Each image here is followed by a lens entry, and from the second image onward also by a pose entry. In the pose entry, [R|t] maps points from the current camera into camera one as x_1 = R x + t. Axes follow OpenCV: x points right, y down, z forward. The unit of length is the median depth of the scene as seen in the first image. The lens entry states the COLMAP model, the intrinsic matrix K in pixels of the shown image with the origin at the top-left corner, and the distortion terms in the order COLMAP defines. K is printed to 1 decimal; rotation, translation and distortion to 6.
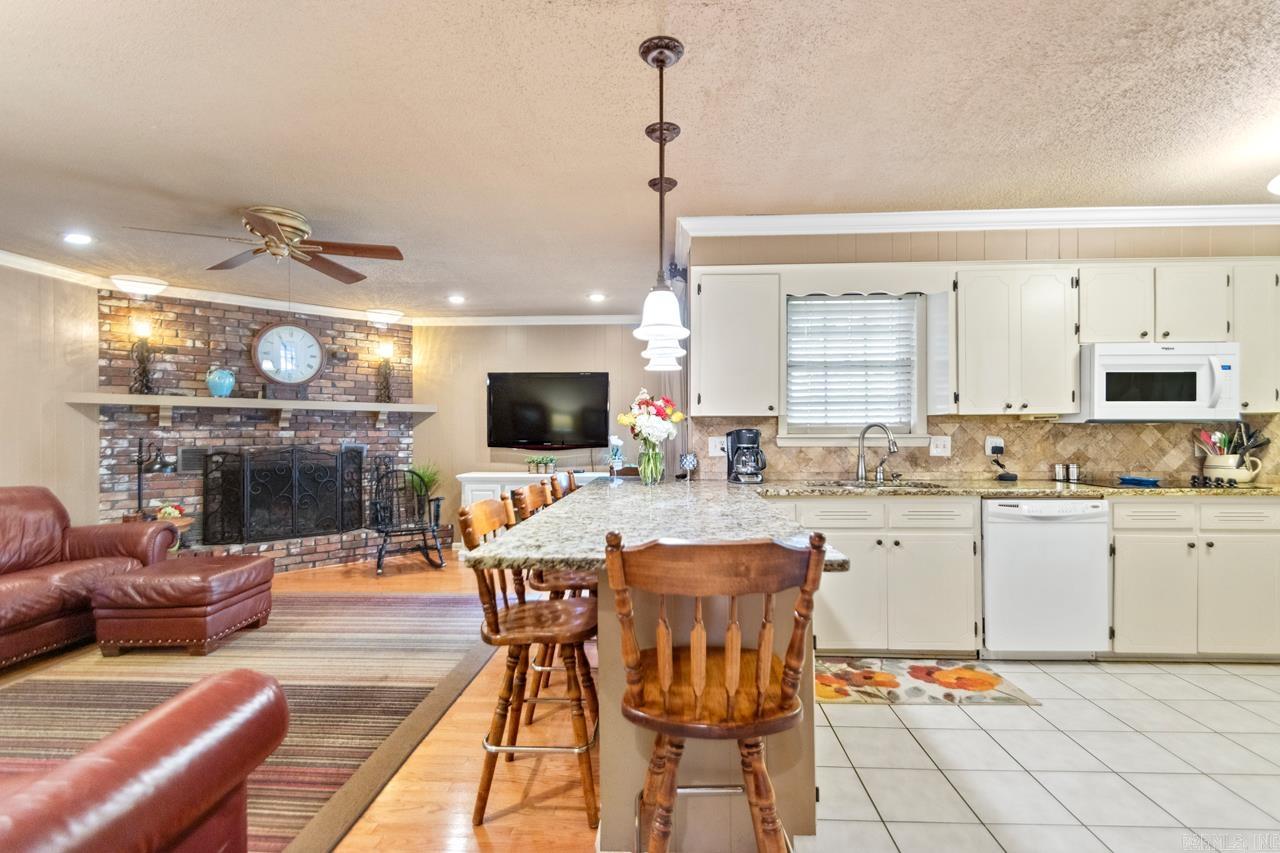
lens RADIAL K [[591.5, 0, 656.4], [0, 591.5, 432.1], [0, 0, 1]] dist [0.010803, -0.003388]
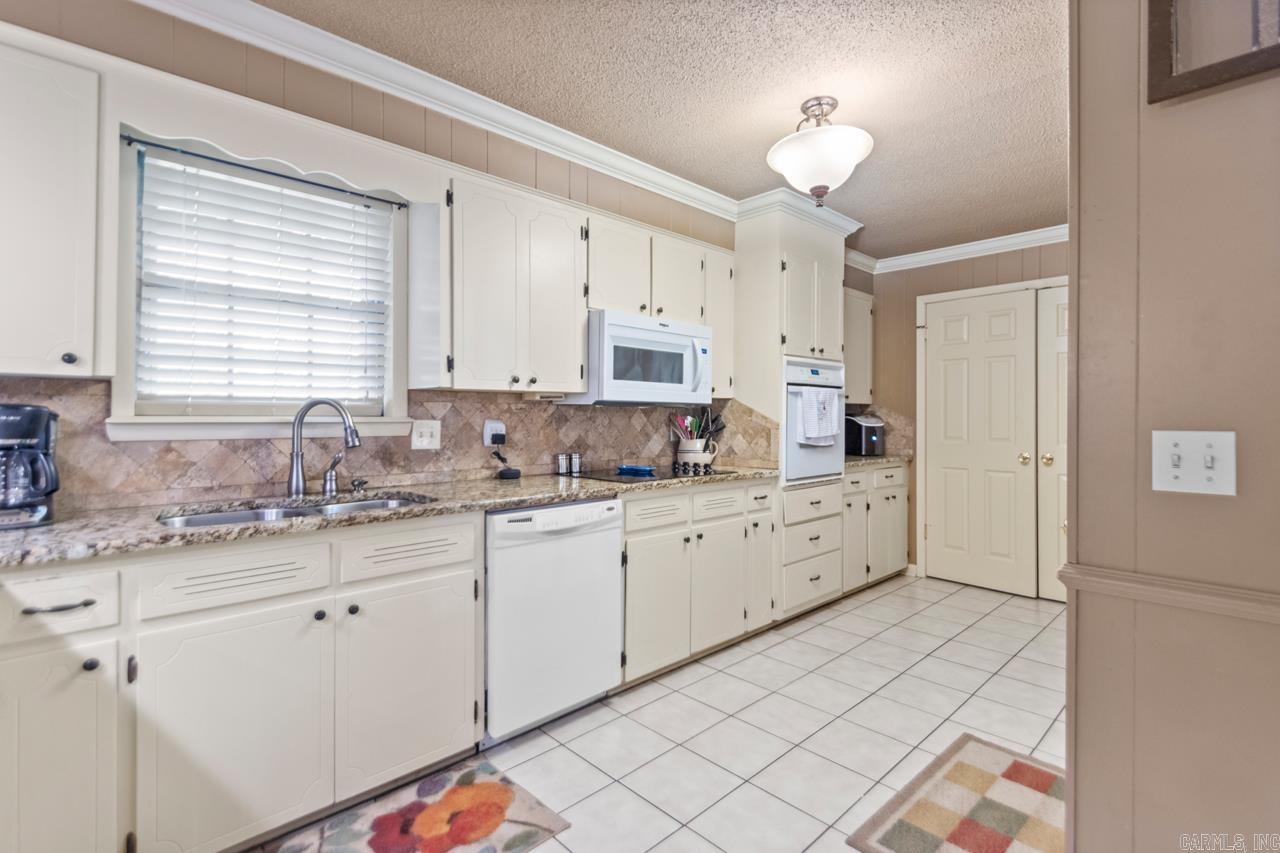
lens RADIAL K [[591.5, 0, 640.6], [0, 591.5, 414.4], [0, 0, 1]] dist [0.010803, -0.003388]
pose [[0.693913, 0.008143, 0.720013, 0.164796], [-0.007463, 0.999964, -0.004116, 0.001124], [-0.720020, -0.002517, 0.693948, 0.361719]]
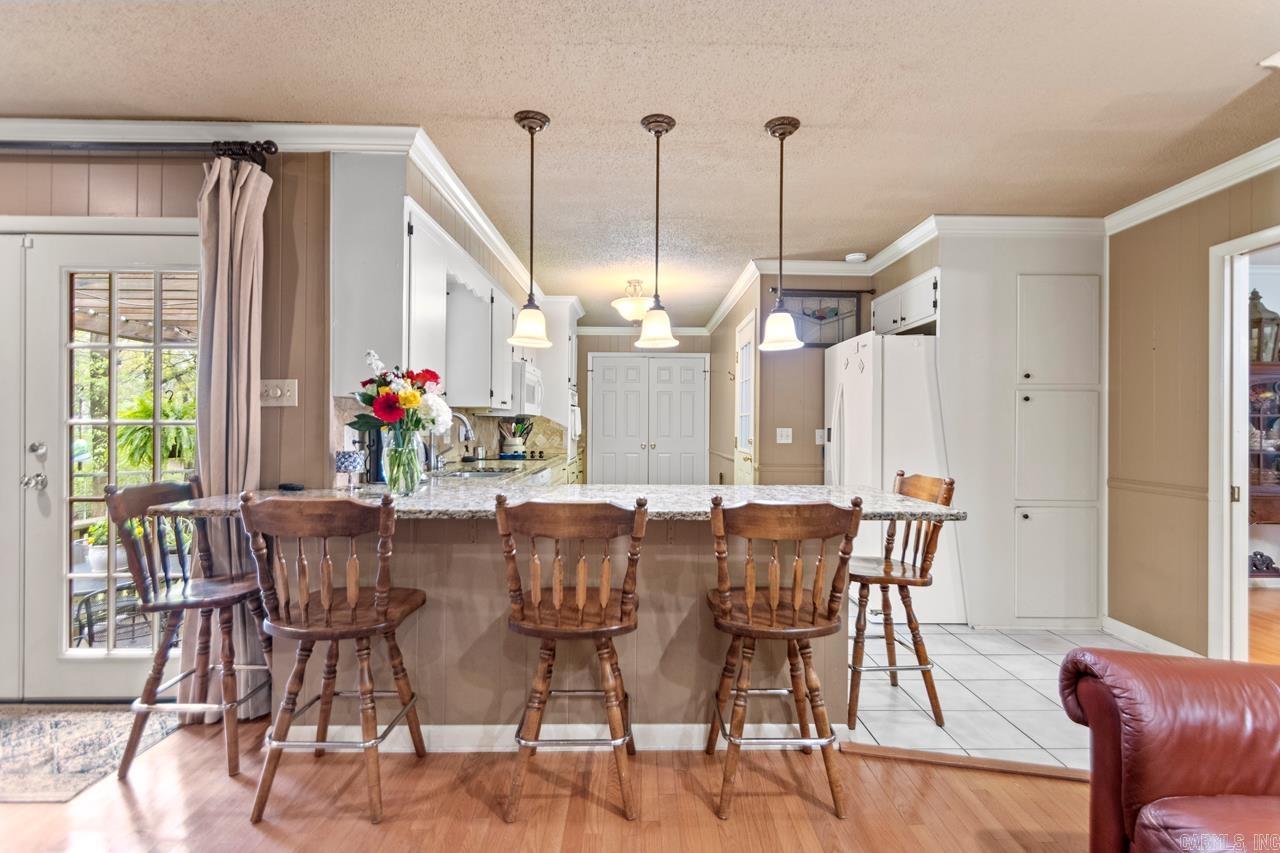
lens RADIAL K [[591.5, 0, 643.9], [0, 591.5, 422.6], [0, 0, 1]] dist [0.010803, -0.003388]
pose [[-0.059817, 0.008934, 0.998169, -0.652647], [-0.011834, 0.999883, -0.009658, 0.009546], [-0.998139, -0.012390, -0.059704, 0.738640]]
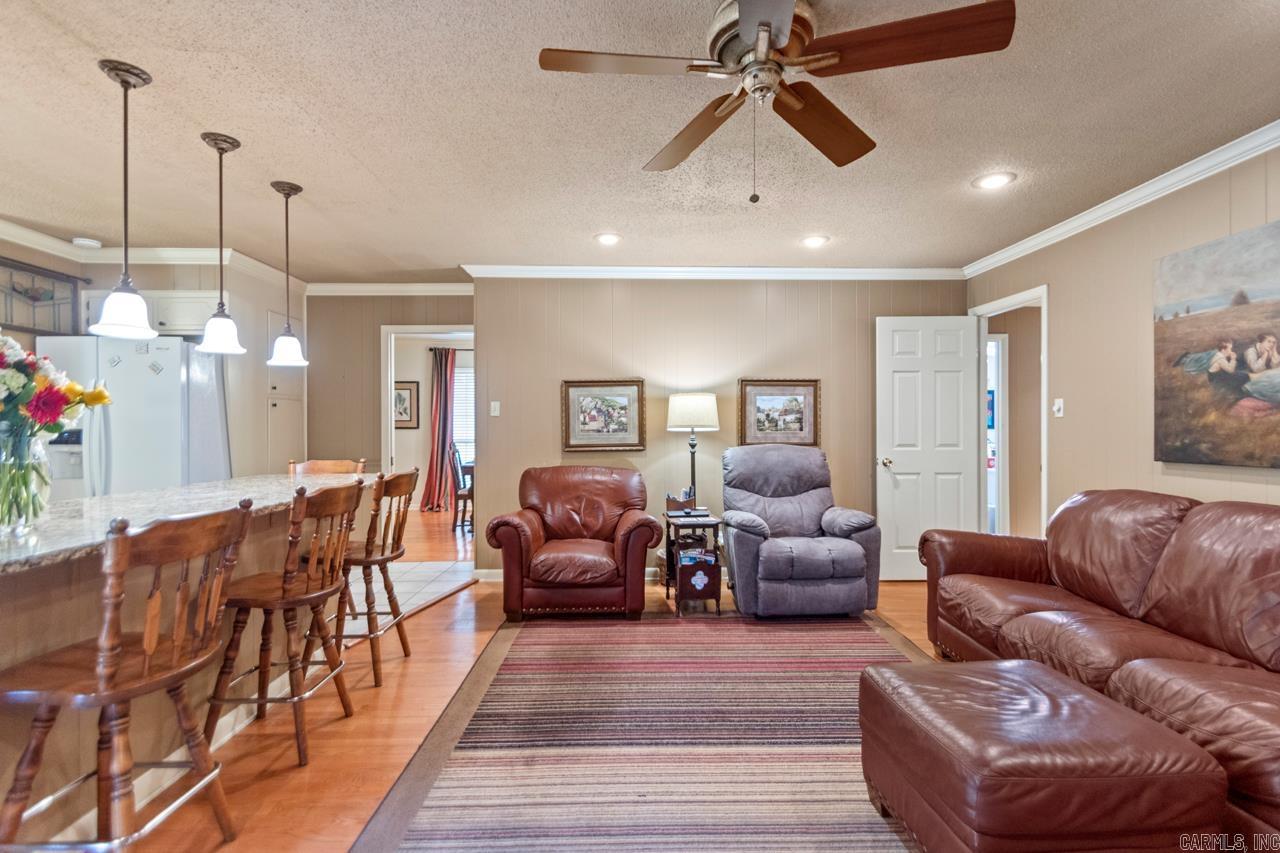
lens RADIAL K [[591.5, 0, 643.9], [0, 591.5, 424.2], [0, 0, 1]] dist [0.010803, -0.003388]
pose [[-0.997094, 0.008249, -0.075730, -0.424985], [0.008075, 0.999964, 0.002599, 0.000269], [0.075748, 0.001980, -0.997125, 1.440301]]
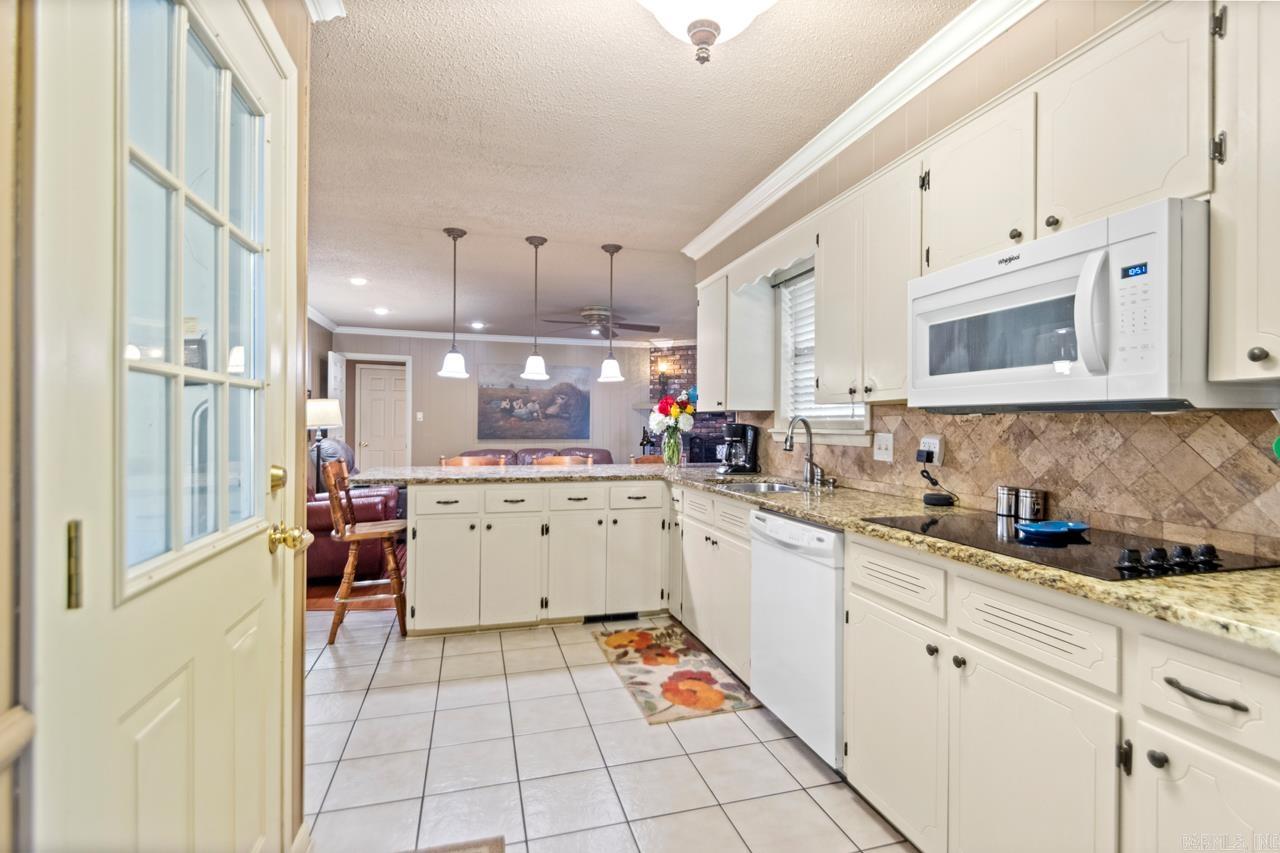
lens RADIAL K [[591.5, 0, 656.3], [0, 591.5, 426.4], [0, 0, 1]] dist [0.010803, -0.003388]
pose [[0.341398, 0.007221, -0.939891, 1.124147], [-0.006615, 0.999964, 0.005280, -0.003773], [0.939896, 0.004415, 0.341433, 0.518675]]
